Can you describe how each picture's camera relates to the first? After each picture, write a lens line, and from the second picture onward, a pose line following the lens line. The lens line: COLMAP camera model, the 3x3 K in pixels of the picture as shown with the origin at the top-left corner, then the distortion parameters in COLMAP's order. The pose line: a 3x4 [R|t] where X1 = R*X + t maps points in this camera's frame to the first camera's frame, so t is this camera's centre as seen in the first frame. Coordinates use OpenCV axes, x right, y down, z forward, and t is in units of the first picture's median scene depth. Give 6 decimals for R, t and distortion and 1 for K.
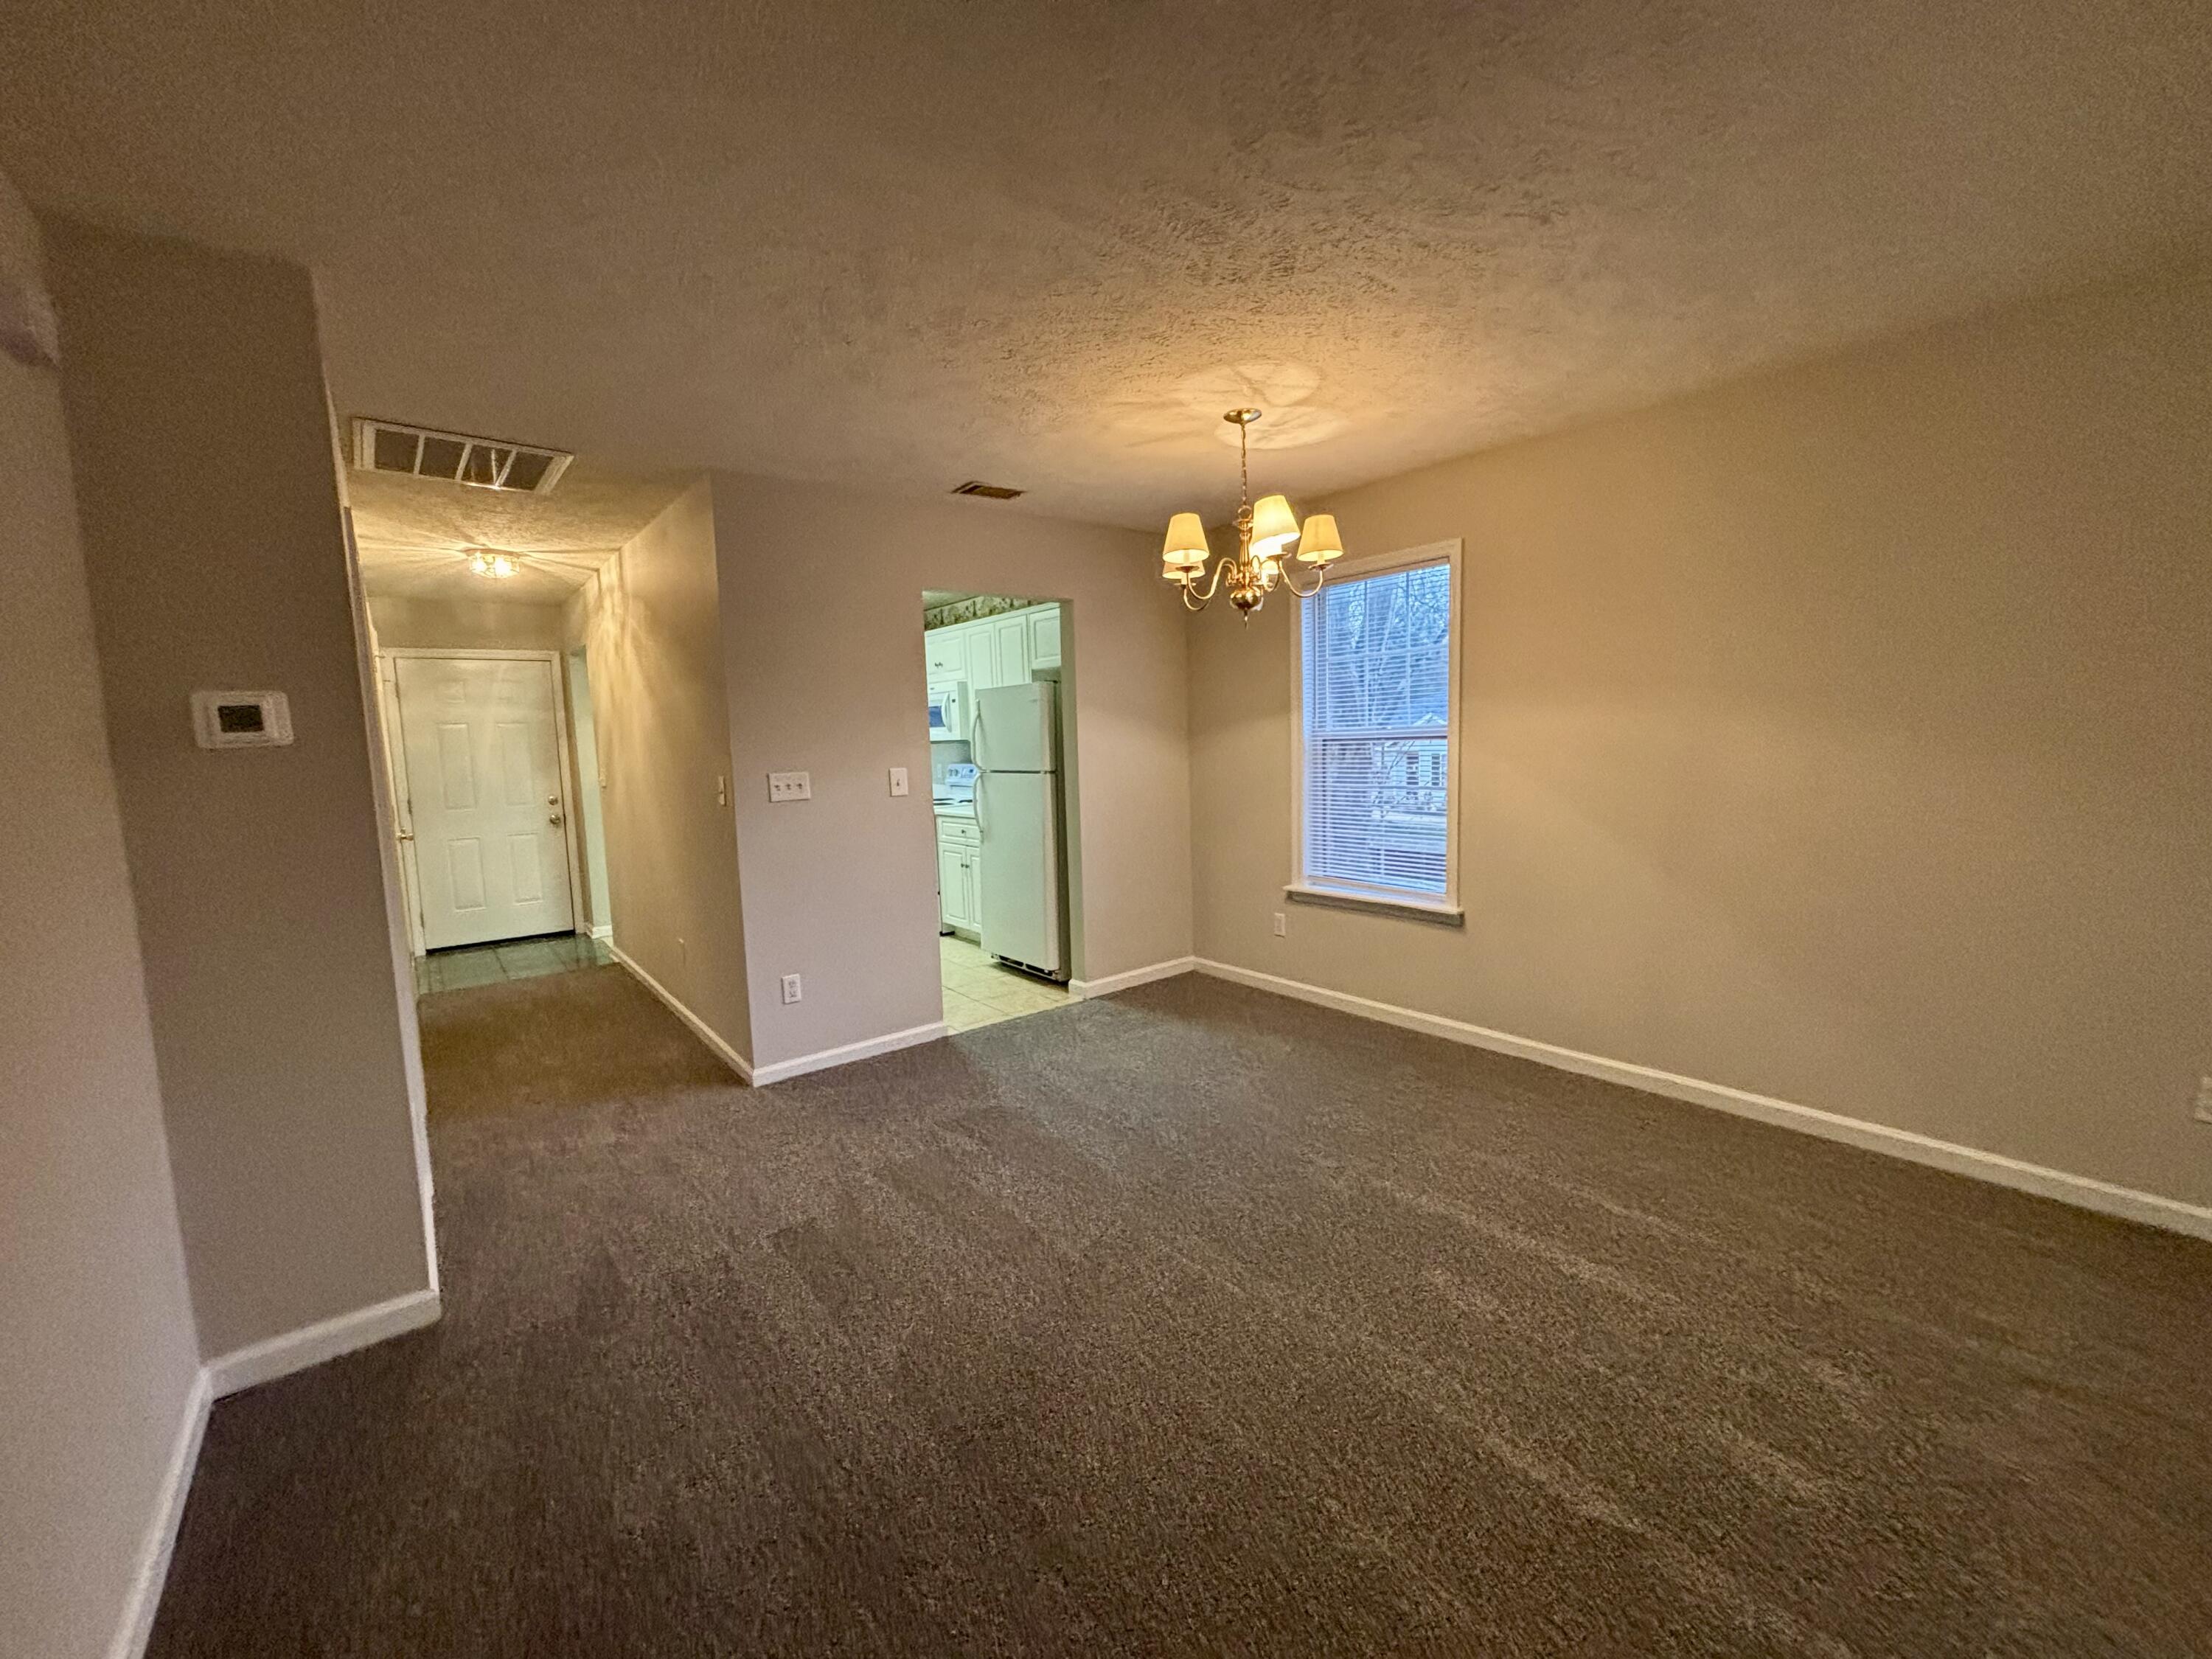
lens RADIAL K [[915.6, 0, 1112.7], [0, 915.6, 833.6], [0, 0, 1]] dist [0.000557, -0.000211]
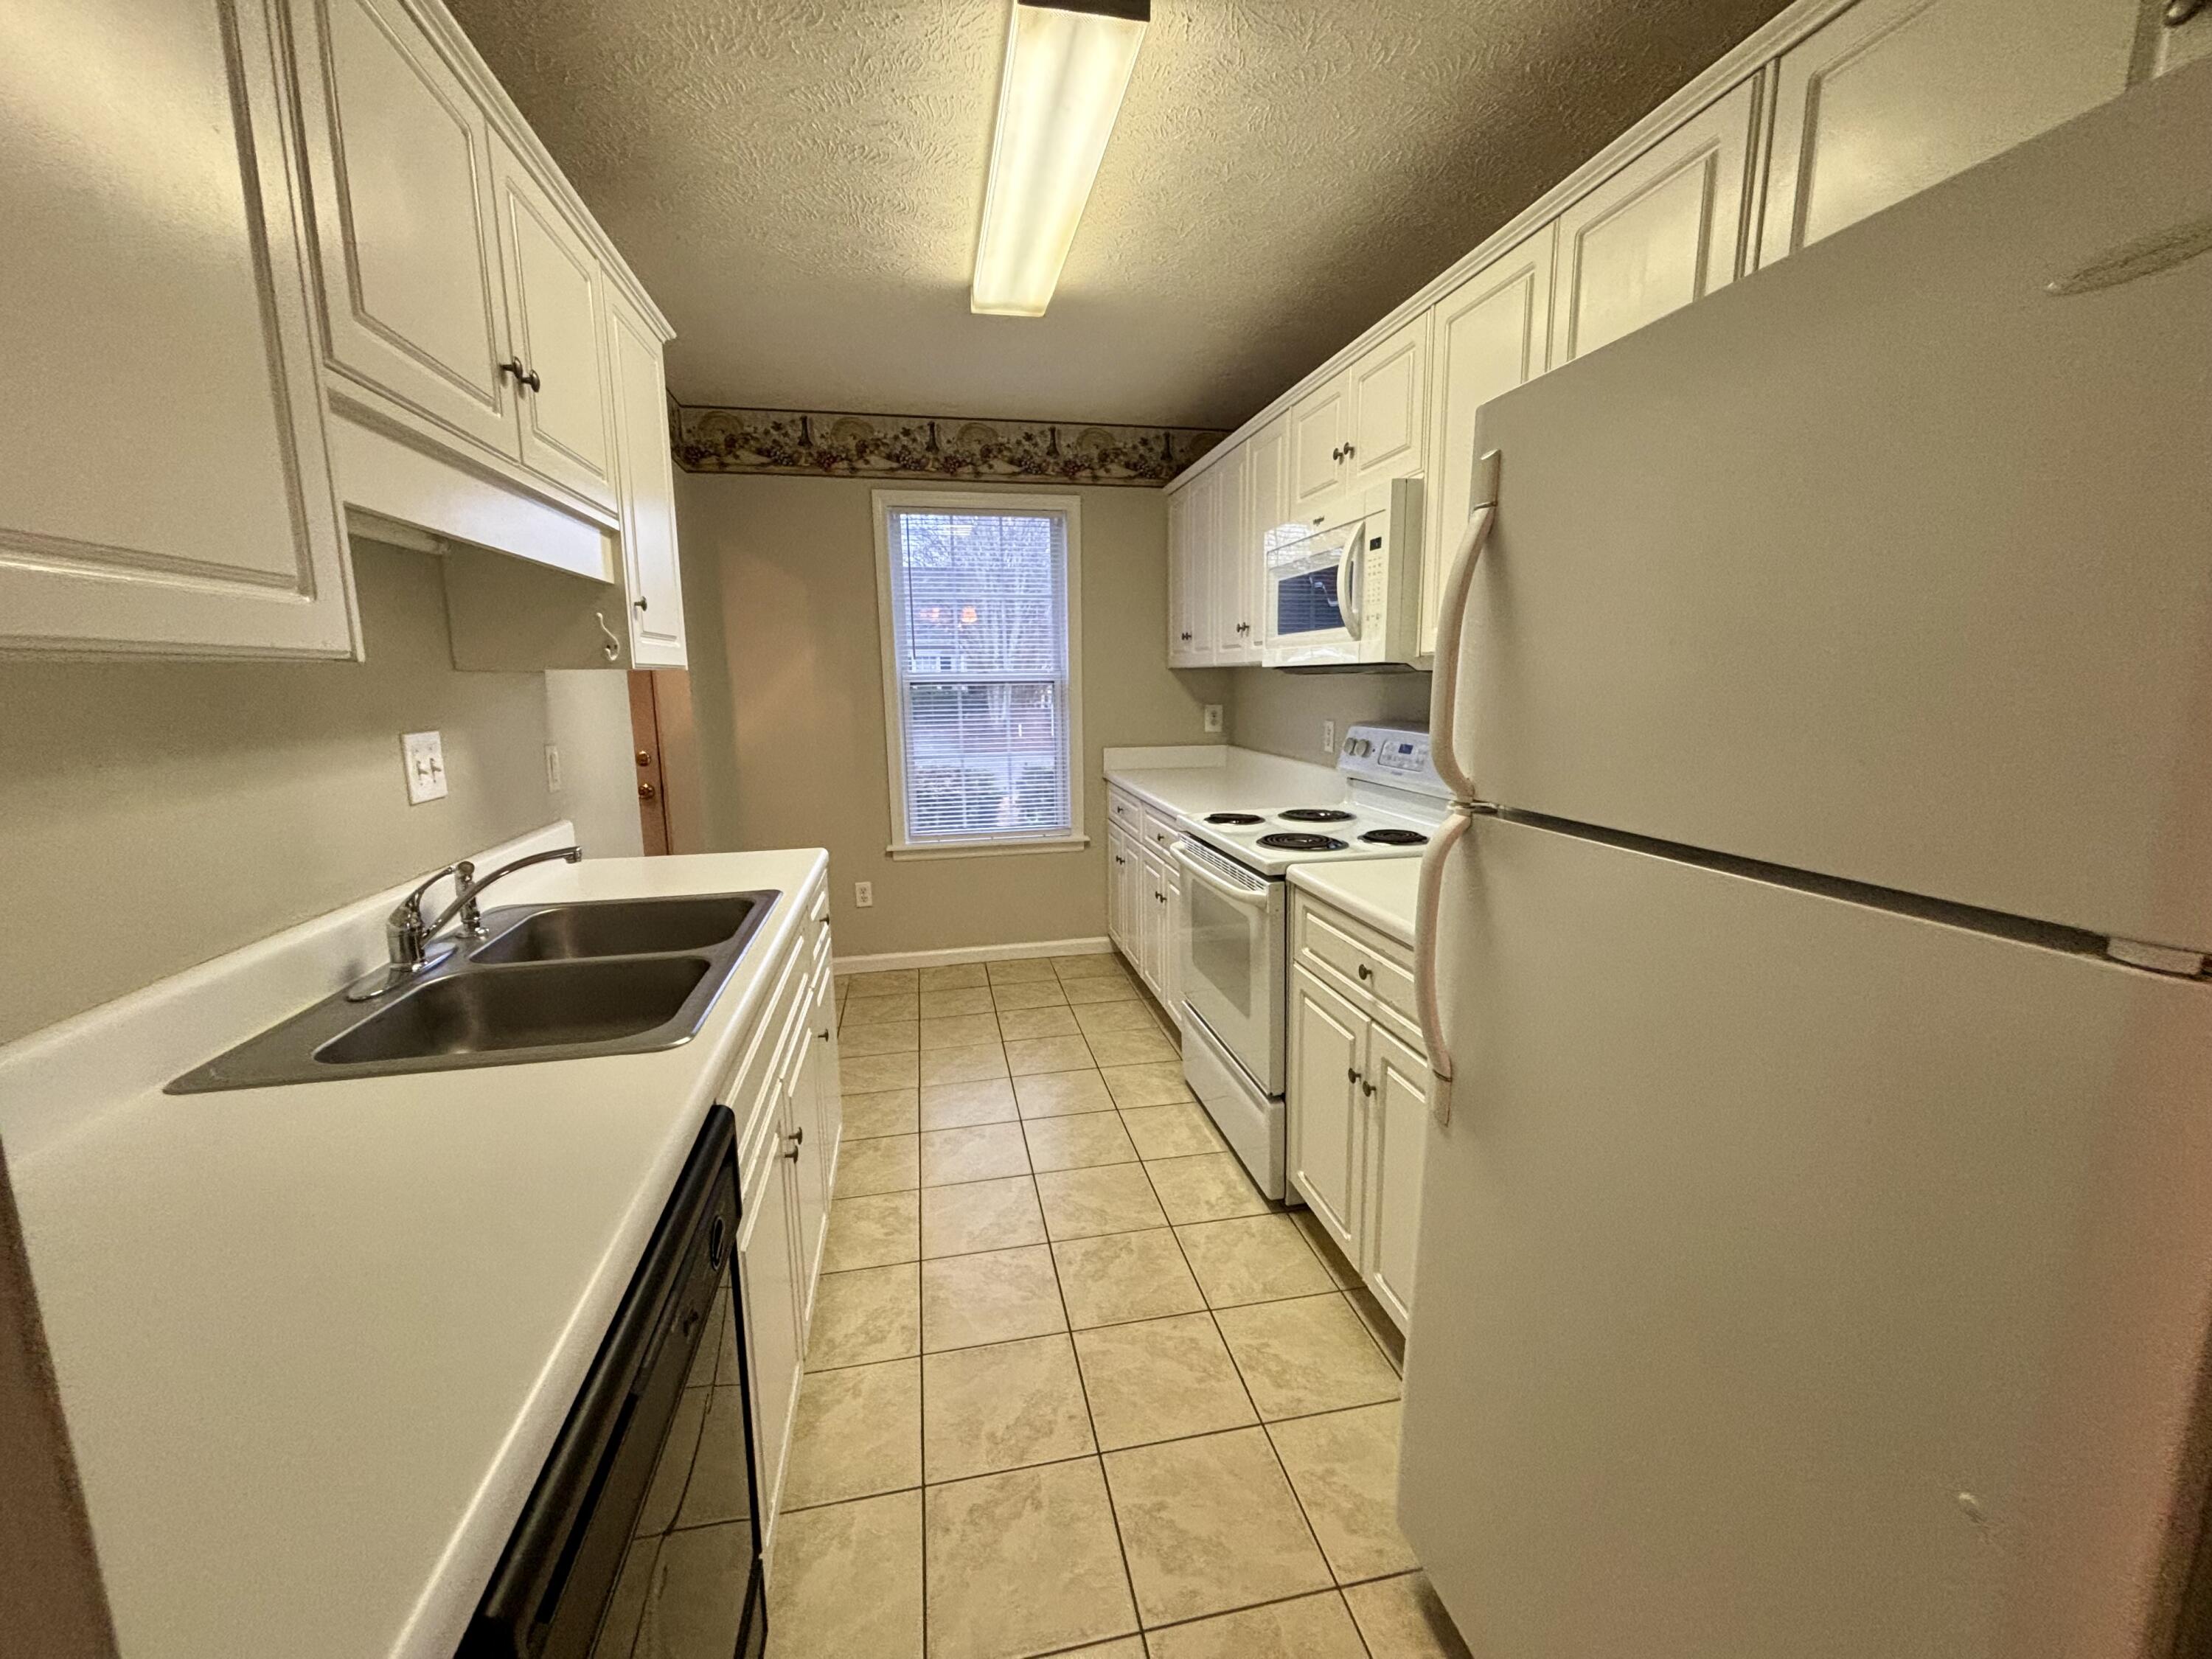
lens RADIAL K [[891.0, 0, 1102.2], [0, 891.0, 841.4], [0, 0, 1]] dist [0.000439, -0.000027]
pose [[0.893773, 0.104127, -0.436266, -0.128680], [-0.068020, 0.992895, 0.097632, -0.072940], [0.443332, -0.057586, 0.894506, 0.773371]]
